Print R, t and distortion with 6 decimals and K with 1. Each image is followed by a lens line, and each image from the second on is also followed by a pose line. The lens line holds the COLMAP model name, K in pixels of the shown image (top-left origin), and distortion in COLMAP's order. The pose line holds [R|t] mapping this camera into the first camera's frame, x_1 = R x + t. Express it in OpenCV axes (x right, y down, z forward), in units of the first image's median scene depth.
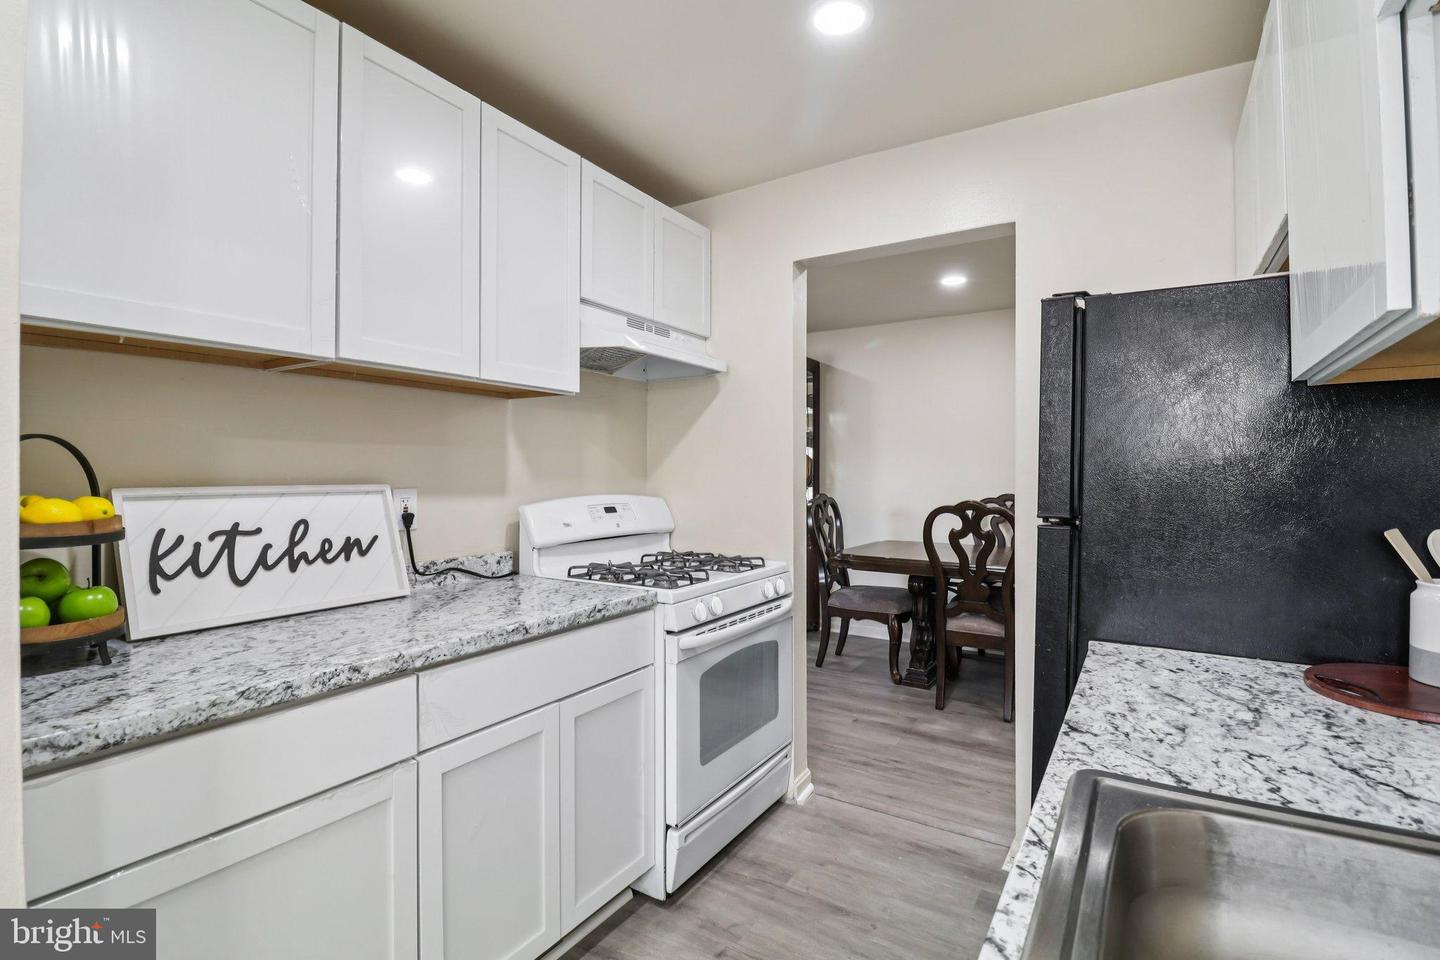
lens RADIAL K [[661.8, 0, 715.6], [0, 661.8, 468.6], [0, 0, 1]] dist [-0.003684, -0.000958]
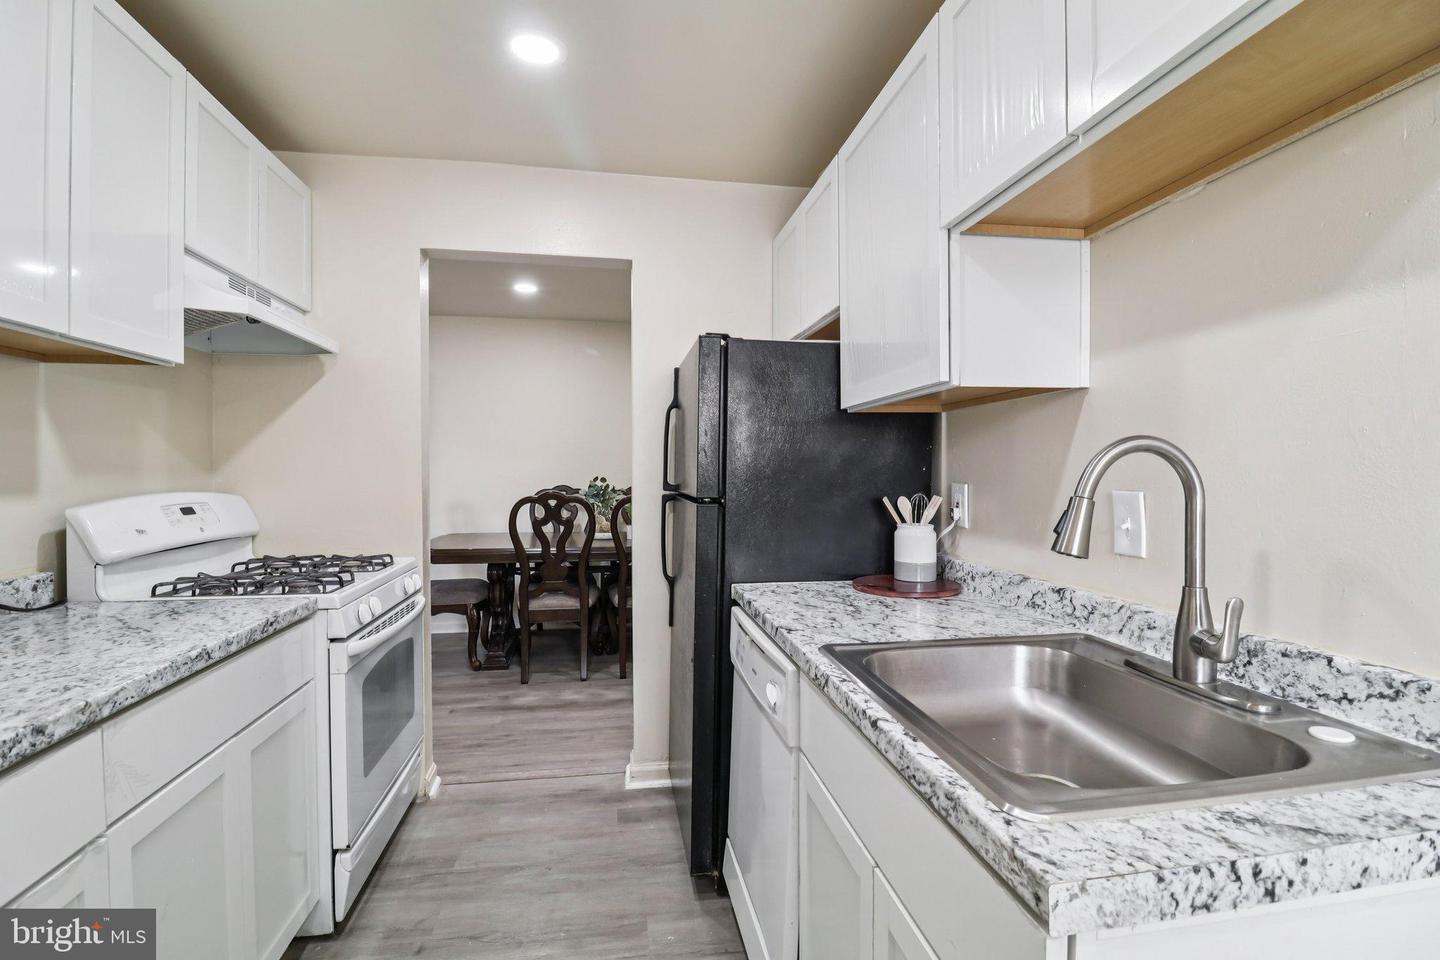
lens RADIAL K [[672.0, 0, 688.7], [0, 672.0, 471.0], [0, 0, 1]] dist [0.000199, -0.013723]
pose [[0.756272, -0.002821, 0.654251, -0.272441], [-0.004910, 0.999938, 0.009987, 0.003323], [-0.654239, -0.010765, 0.756211, -0.011677]]
